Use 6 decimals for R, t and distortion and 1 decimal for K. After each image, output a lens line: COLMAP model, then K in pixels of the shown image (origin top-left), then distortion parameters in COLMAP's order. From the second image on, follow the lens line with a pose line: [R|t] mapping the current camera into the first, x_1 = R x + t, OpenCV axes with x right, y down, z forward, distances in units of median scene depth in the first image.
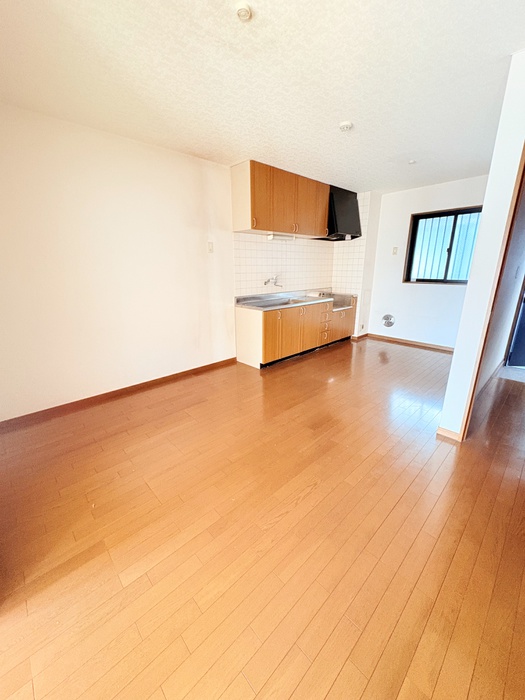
lens RADIAL K [[280.2, 0, 262.9], [0, 280.2, 350.6], [0, 0, 1]] dist [0.000562, 0.000435]
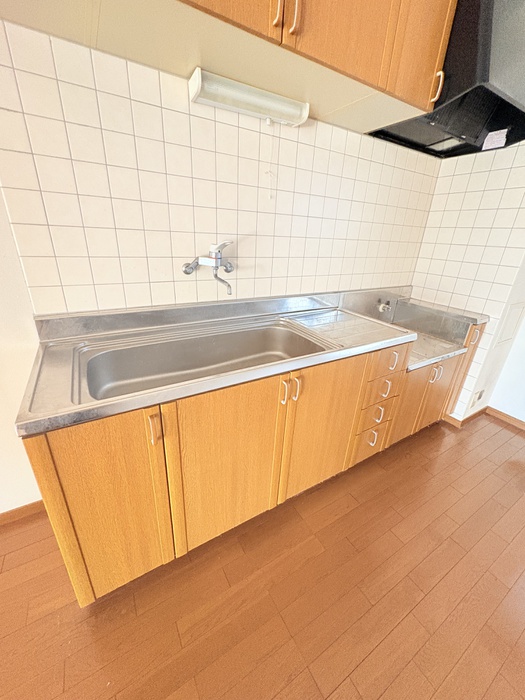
lens RADIAL K [[280.2, 0, 261.6], [0, 280.2, 349.5], [0, 0, 1]] dist [0.000562, 0.000435]
pose [[0.973932, 0.132030, -0.184458, 0.129236], [-0.113295, 0.987597, 0.108699, -0.164255], [0.196521, -0.084967, 0.976811, 0.594814]]
